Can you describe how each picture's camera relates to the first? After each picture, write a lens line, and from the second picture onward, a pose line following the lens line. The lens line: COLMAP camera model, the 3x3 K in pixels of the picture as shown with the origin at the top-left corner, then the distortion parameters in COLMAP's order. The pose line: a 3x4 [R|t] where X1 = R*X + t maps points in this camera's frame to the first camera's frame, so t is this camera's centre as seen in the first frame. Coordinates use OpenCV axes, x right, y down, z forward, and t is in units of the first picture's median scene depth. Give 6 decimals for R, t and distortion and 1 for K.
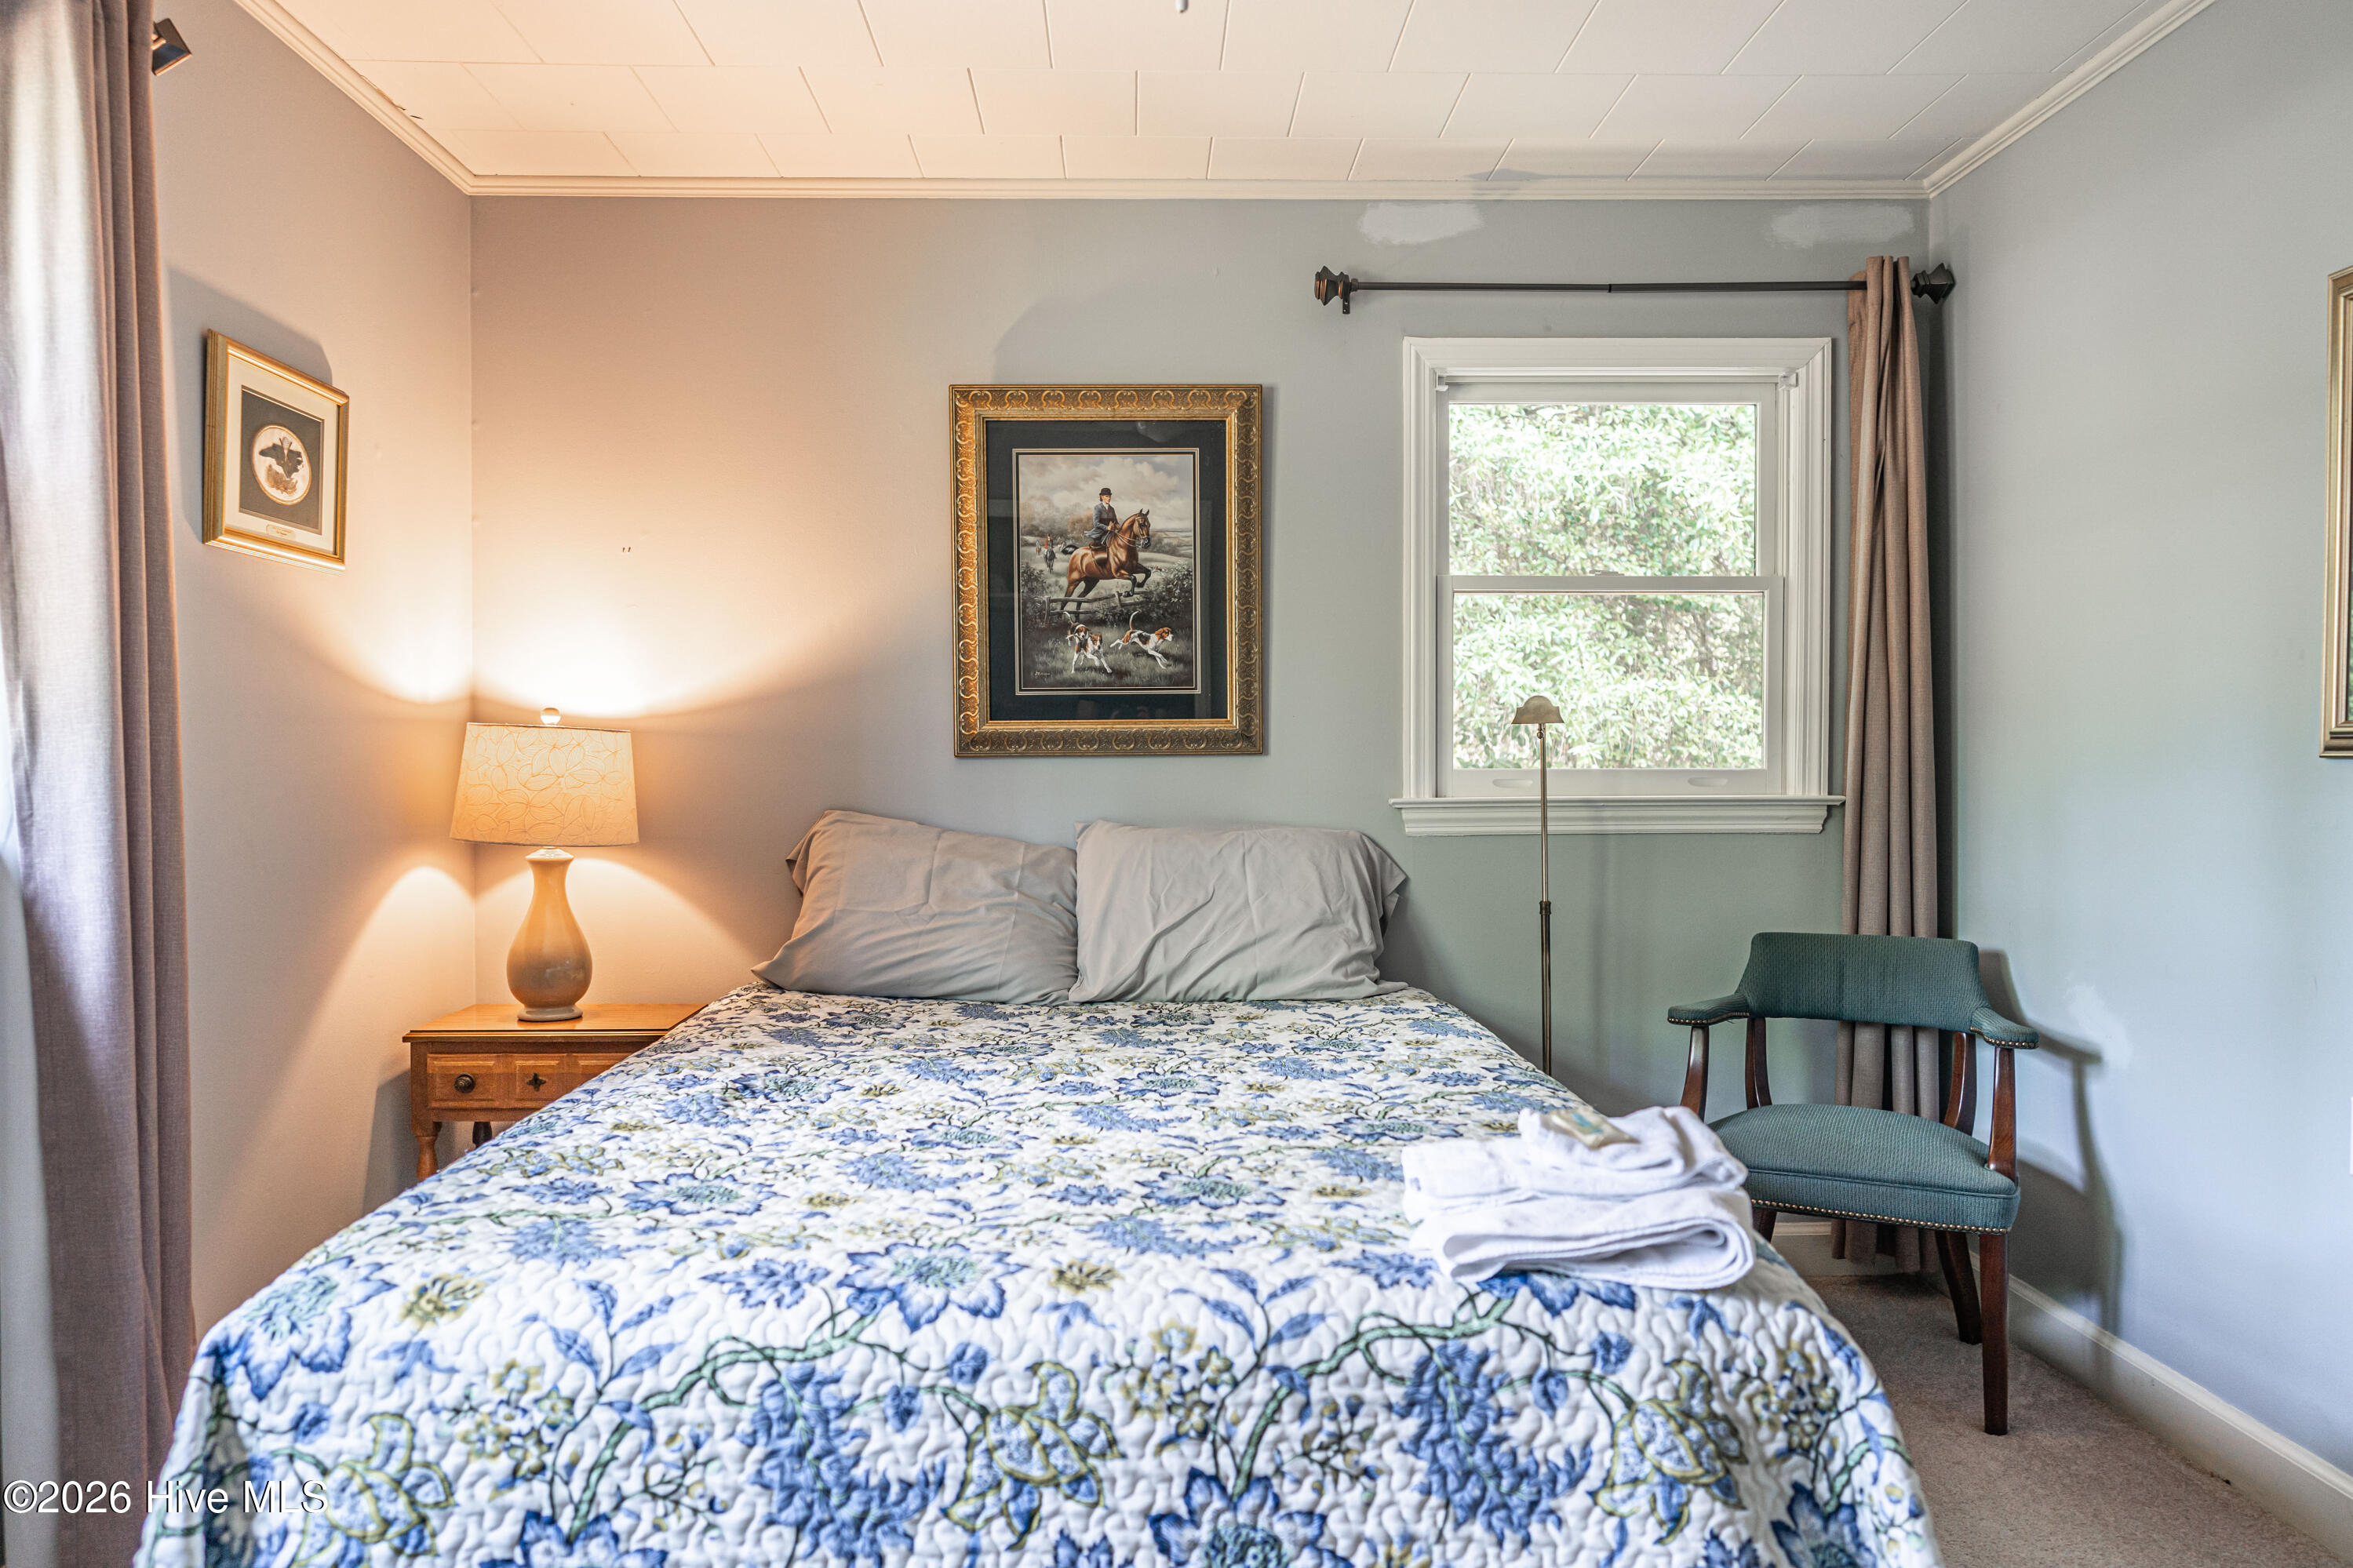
lens RADIAL K [[1598.3, 0, 1172.7], [0, 1598.3, 794.1], [0, 0, 1]] dist [-0.009114, 0.008605]
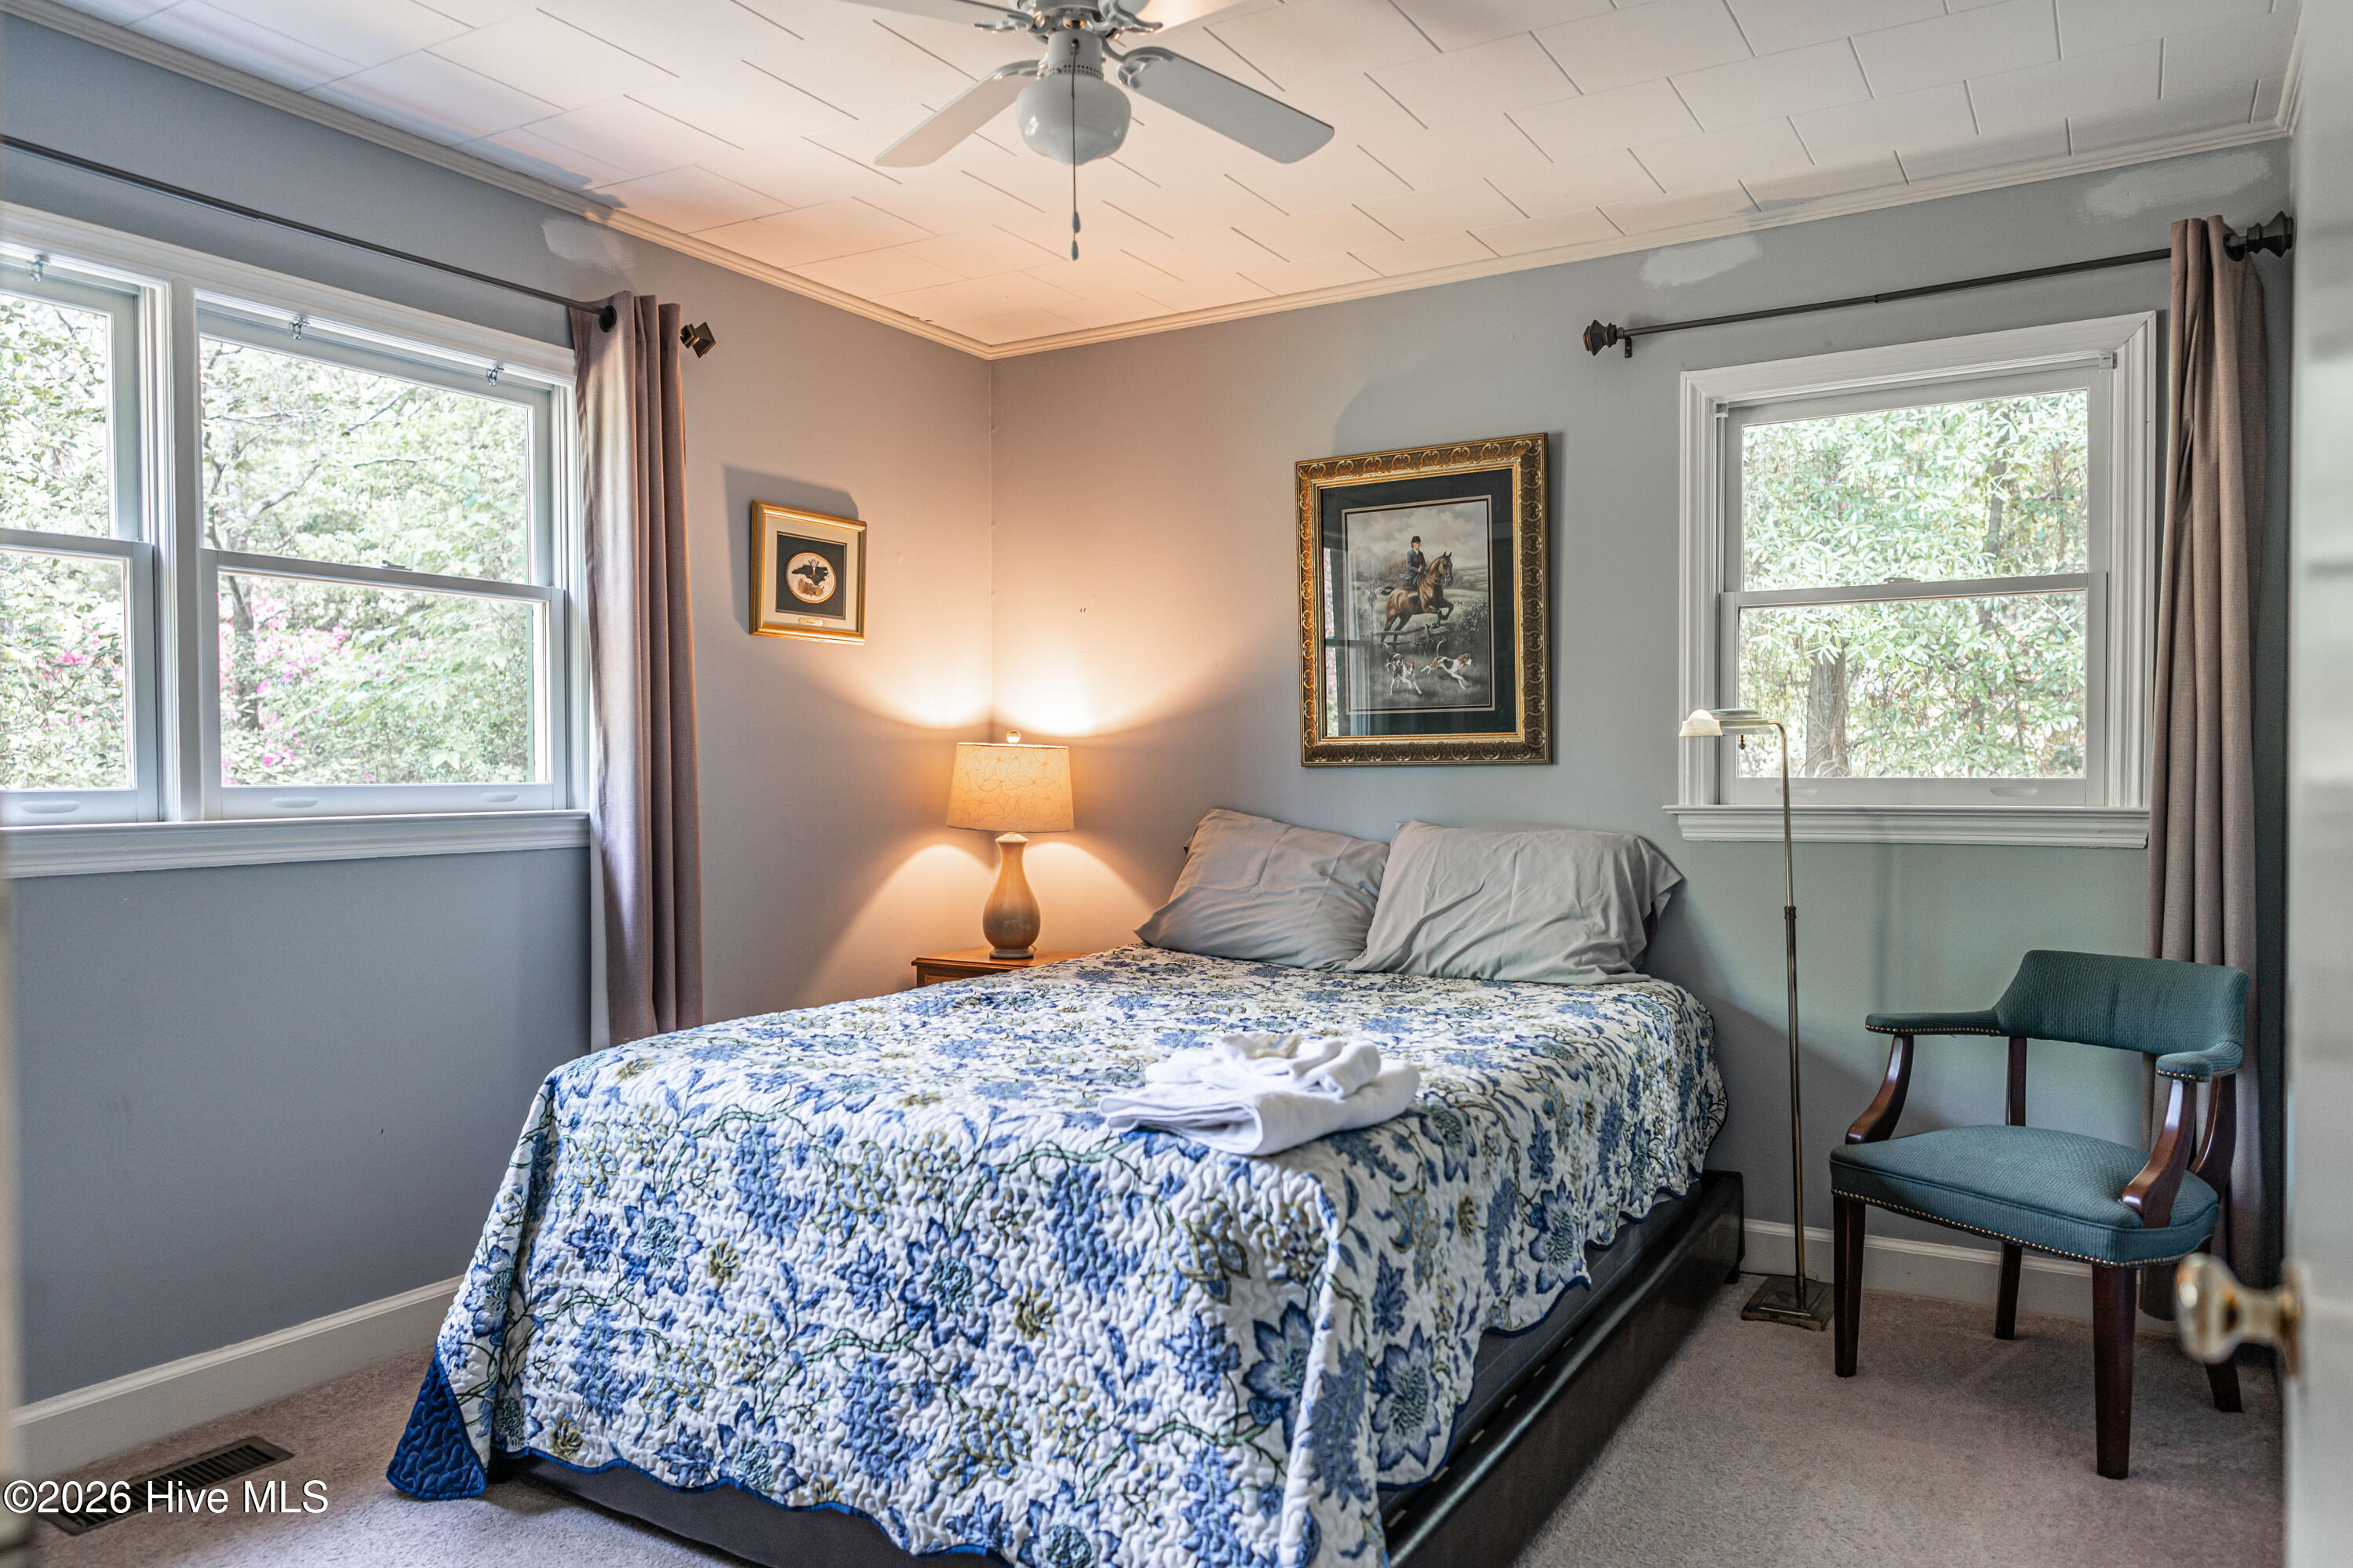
lens RADIAL K [[1598.3, 0, 1114.1], [0, 1598.3, 788.4], [0, 0, 1]] dist [-0.009114, 0.008605]
pose [[0.837149, 0.006390, -0.546938, 0.450485], [-0.009074, 0.999956, -0.002206, -0.002819], [0.546900, 0.006810, 0.837170, -0.106346]]
